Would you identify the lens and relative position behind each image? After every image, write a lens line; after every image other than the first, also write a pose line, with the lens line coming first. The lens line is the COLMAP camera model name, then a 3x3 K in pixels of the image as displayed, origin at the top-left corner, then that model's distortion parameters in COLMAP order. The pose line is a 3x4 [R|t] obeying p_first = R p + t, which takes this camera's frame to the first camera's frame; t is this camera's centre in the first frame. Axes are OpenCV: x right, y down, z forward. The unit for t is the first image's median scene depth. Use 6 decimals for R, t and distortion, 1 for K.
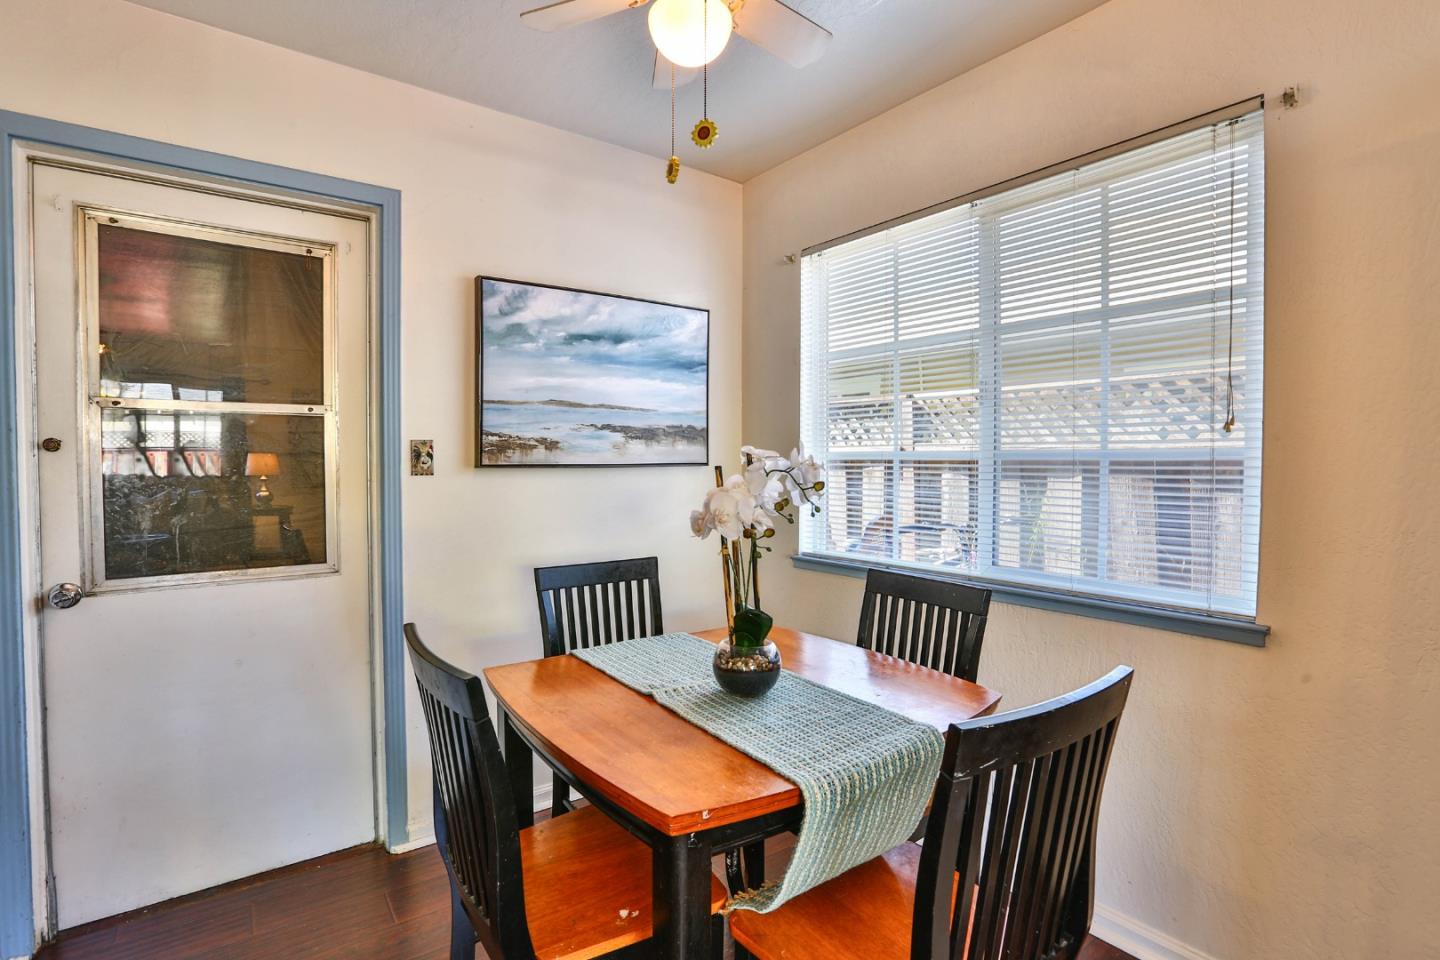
lens RADIAL K [[692.1, 0, 725.0], [0, 692.1, 477.1], [0, 0, 1]] dist [-0.061057, 0.023787]
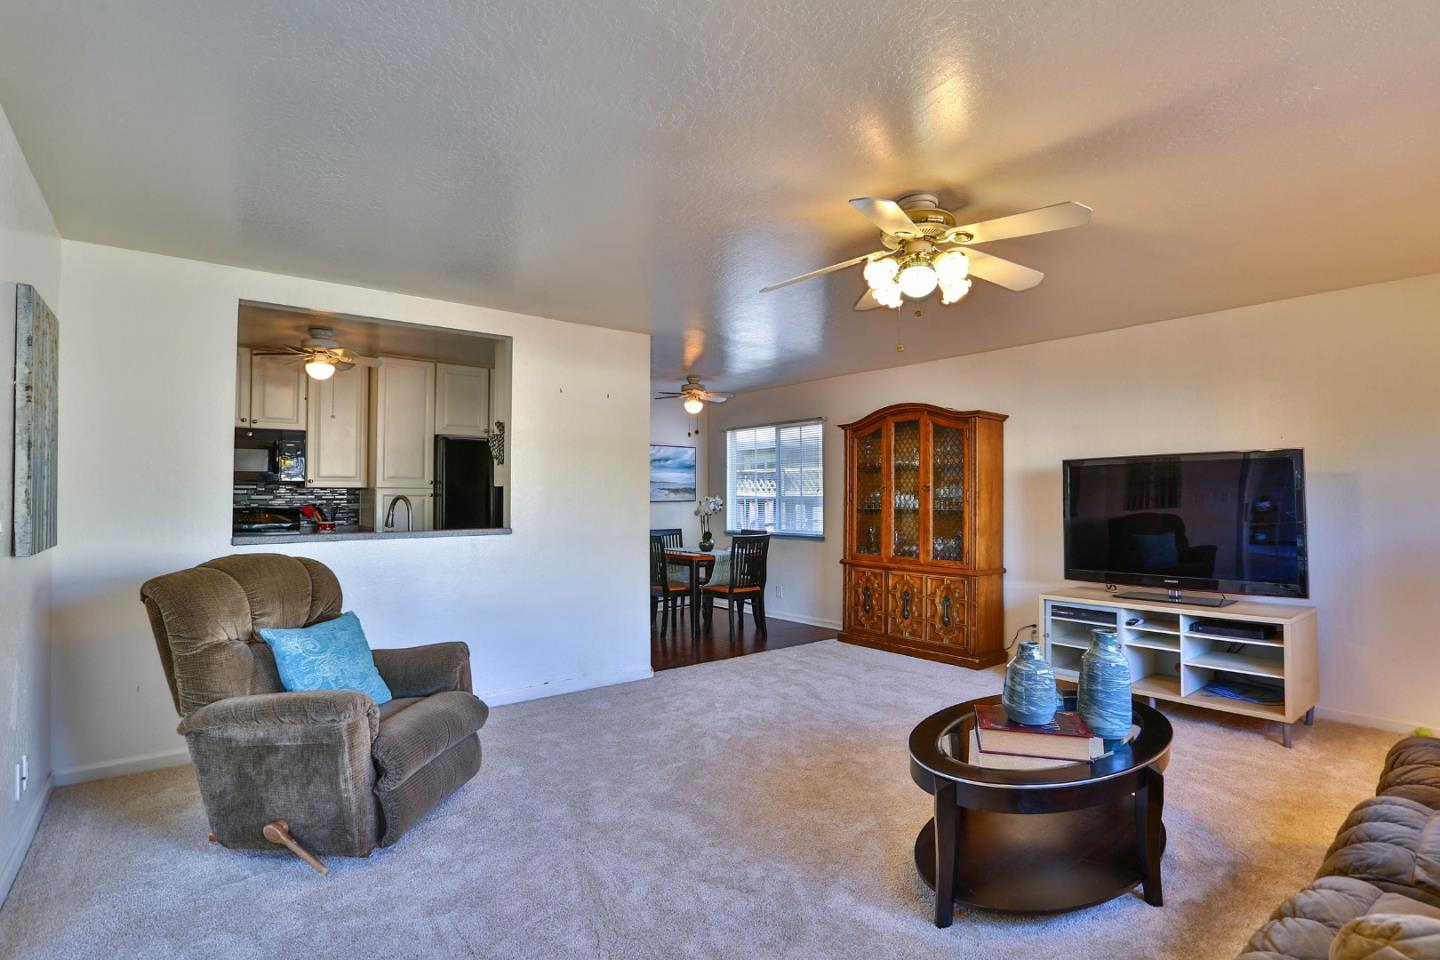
lens RADIAL K [[692.1, 0, 725.0], [0, 692.1, 477.1], [0, 0, 1]] dist [-0.061057, 0.023787]
pose [[0.999471, -0.003893, 0.032290, 0.004998], [0.005721, 0.998376, -0.056685, 0.051797], [-0.032017, 0.056840, 0.997870, -2.112401]]
